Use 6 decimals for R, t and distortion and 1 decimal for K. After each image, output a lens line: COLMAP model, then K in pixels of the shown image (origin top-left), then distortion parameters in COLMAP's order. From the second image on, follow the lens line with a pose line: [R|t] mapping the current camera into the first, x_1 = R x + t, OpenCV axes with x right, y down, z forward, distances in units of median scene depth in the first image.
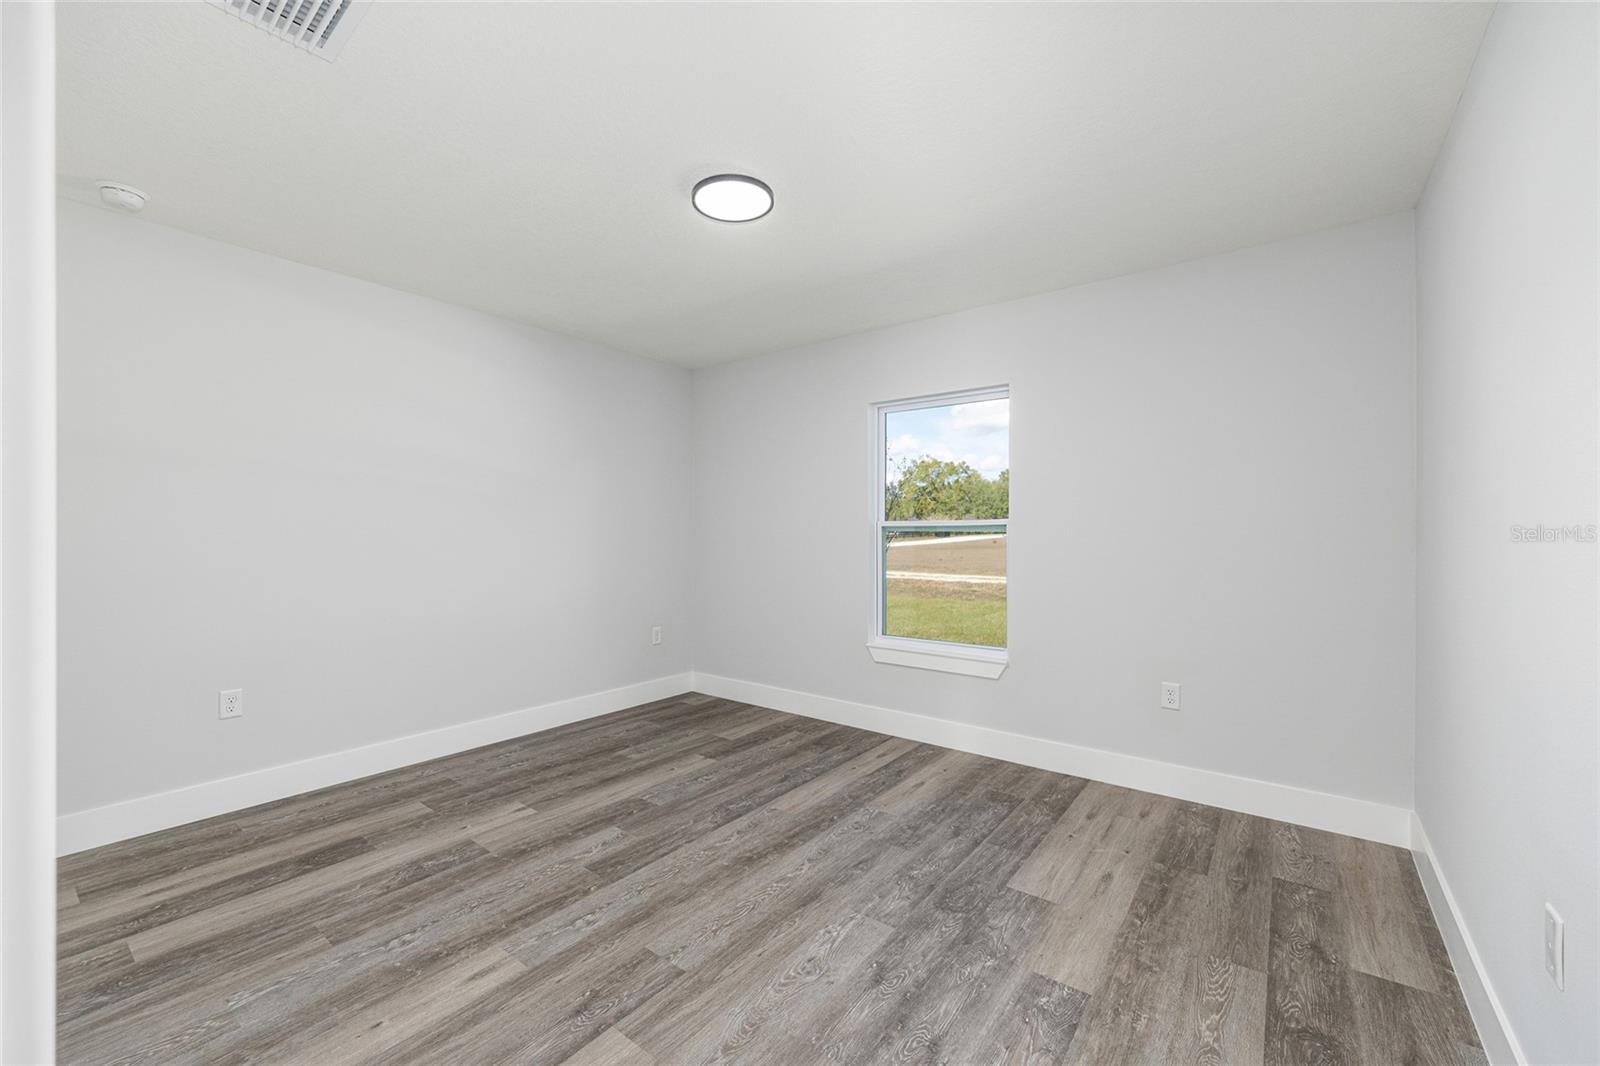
lens RADIAL K [[642.0, 0, 800.0], [0, 642.0, 532.2], [0, 0, 1]] dist [-0.003283, 0.001408]
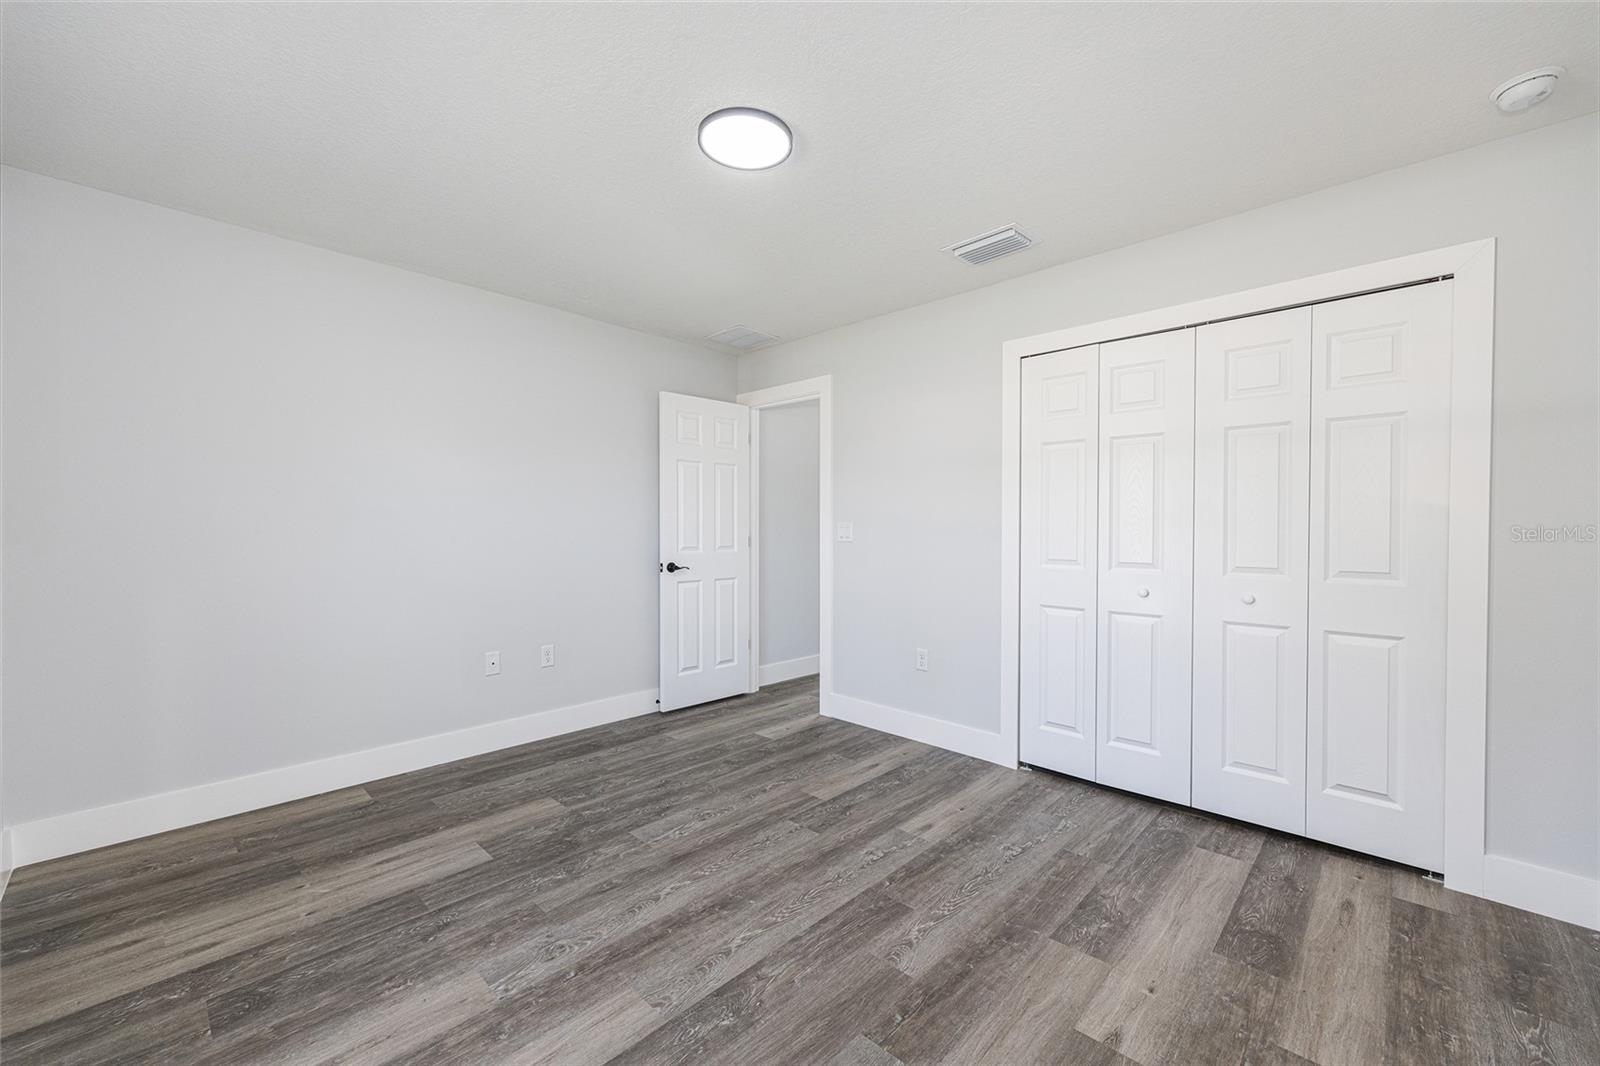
lens RADIAL K [[642.0, 0, 806.0], [0, 642.0, 533.4], [0, 0, 1]] dist [-0.003283, 0.001408]
pose [[-0.995274, -0.004114, 0.097014, -0.276111], [-0.003247, 0.999953, 0.009096, 0.003338], [-0.097047, 0.008738, -0.995241, 1.889032]]
